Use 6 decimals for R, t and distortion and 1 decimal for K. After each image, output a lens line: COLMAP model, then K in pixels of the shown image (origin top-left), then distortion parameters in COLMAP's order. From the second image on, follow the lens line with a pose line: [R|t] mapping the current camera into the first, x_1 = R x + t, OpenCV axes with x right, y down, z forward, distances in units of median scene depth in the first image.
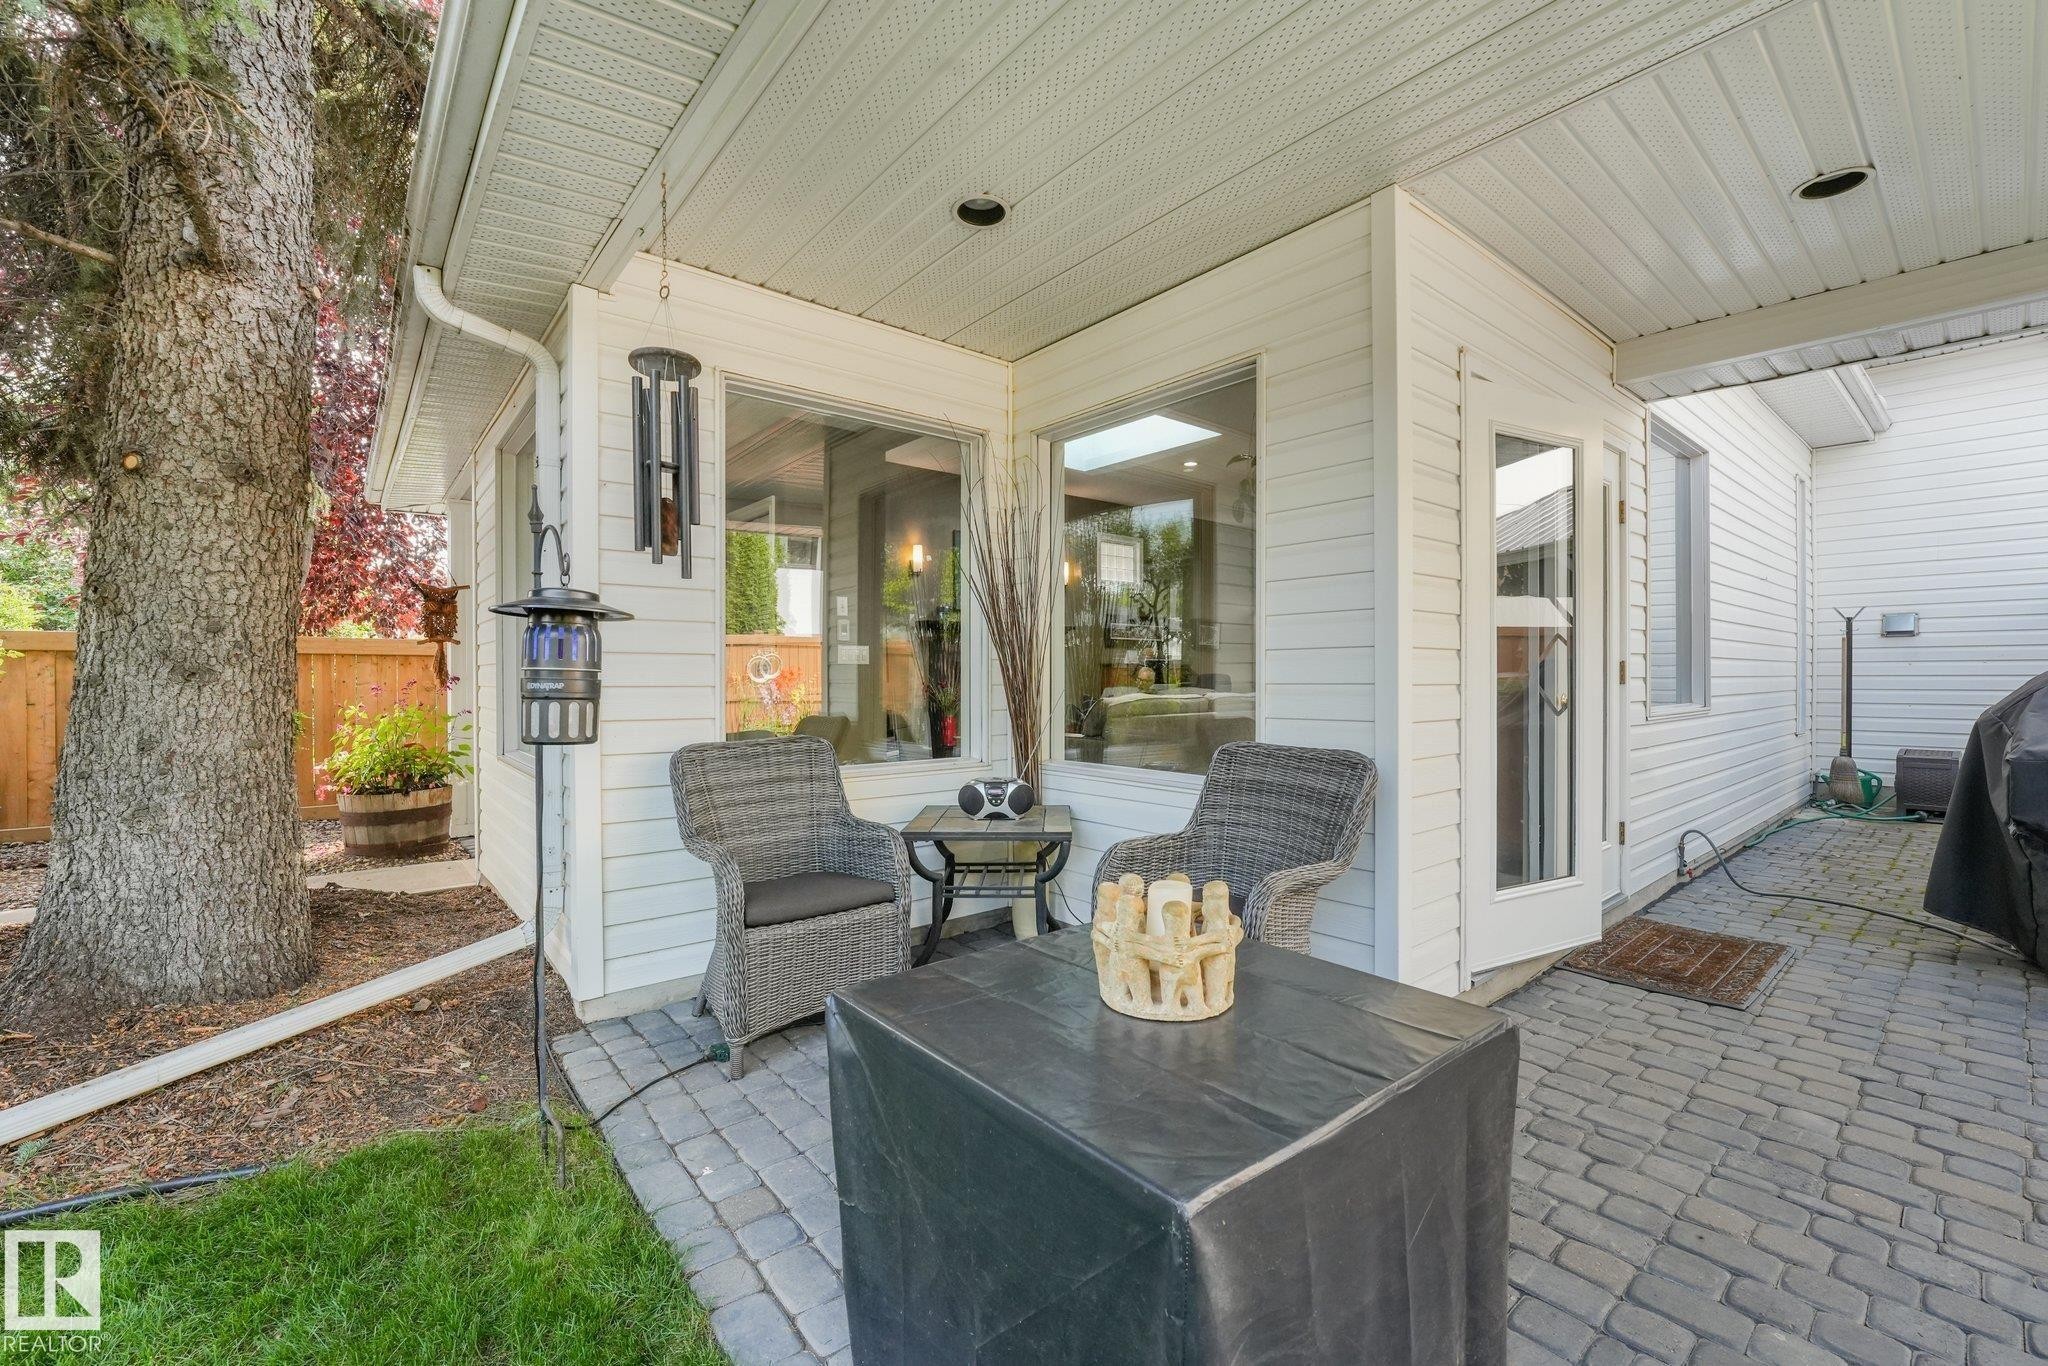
lens RADIAL K [[843.8, 0, 1023.9], [0, 843.8, 677.4], [0, 0, 1]] dist [-0.012439, 0.002124]
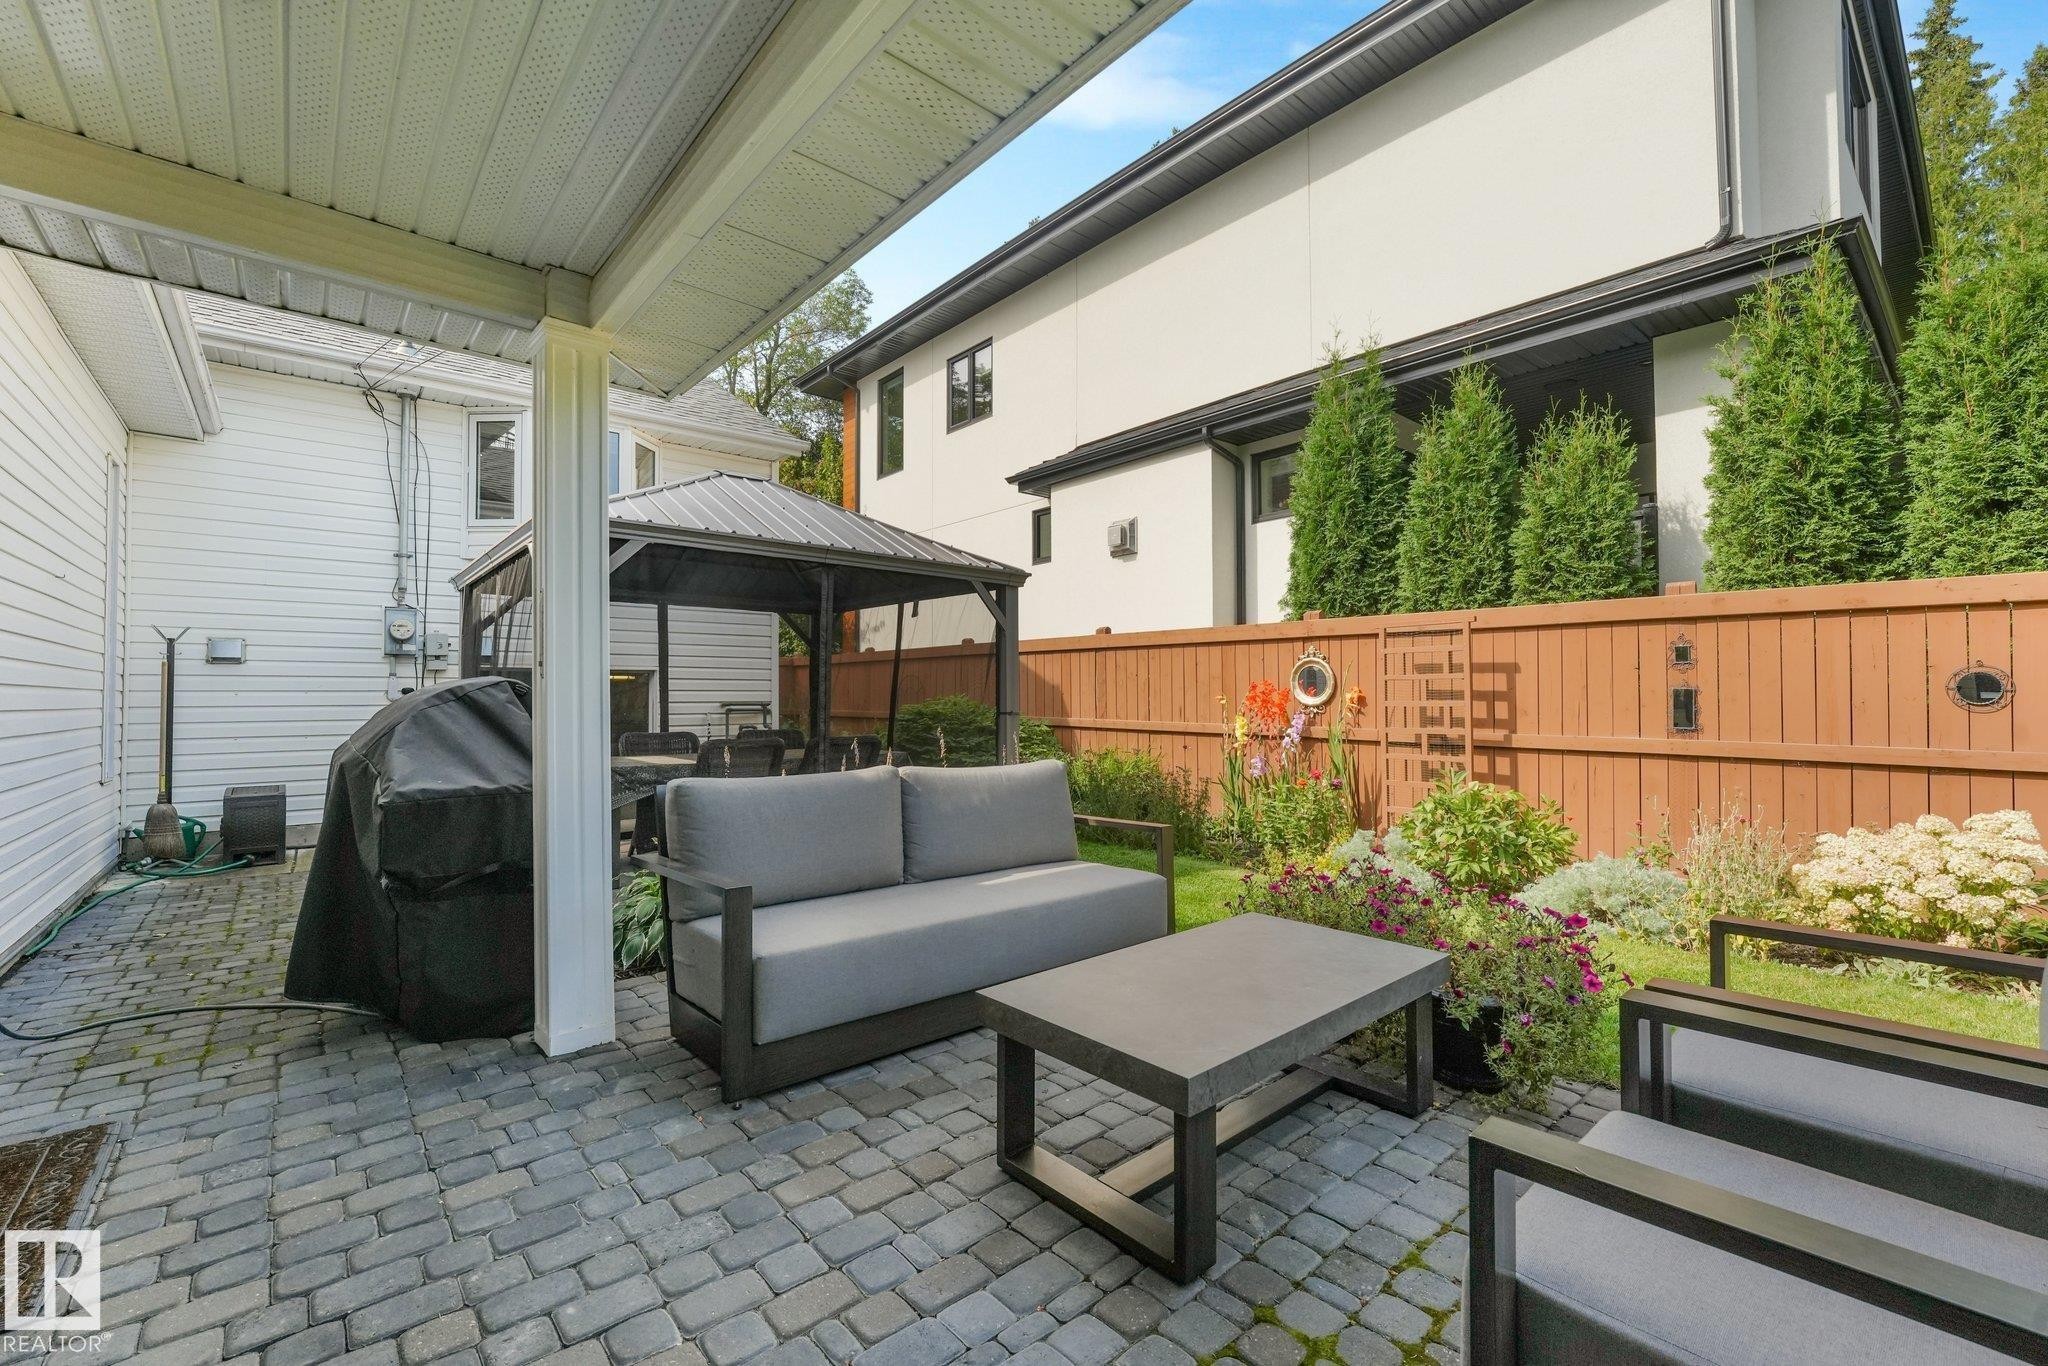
lens RADIAL K [[843.8, 0, 1023.2], [0, 843.8, 686.1], [0, 0, 1]] dist [-0.012439, 0.002124]
pose [[-0.020076, 0.019035, 0.999617, 0.135645], [0.004393, 0.999811, -0.018950, -0.004126], [-0.999789, 0.004011, -0.020155, 0.166174]]
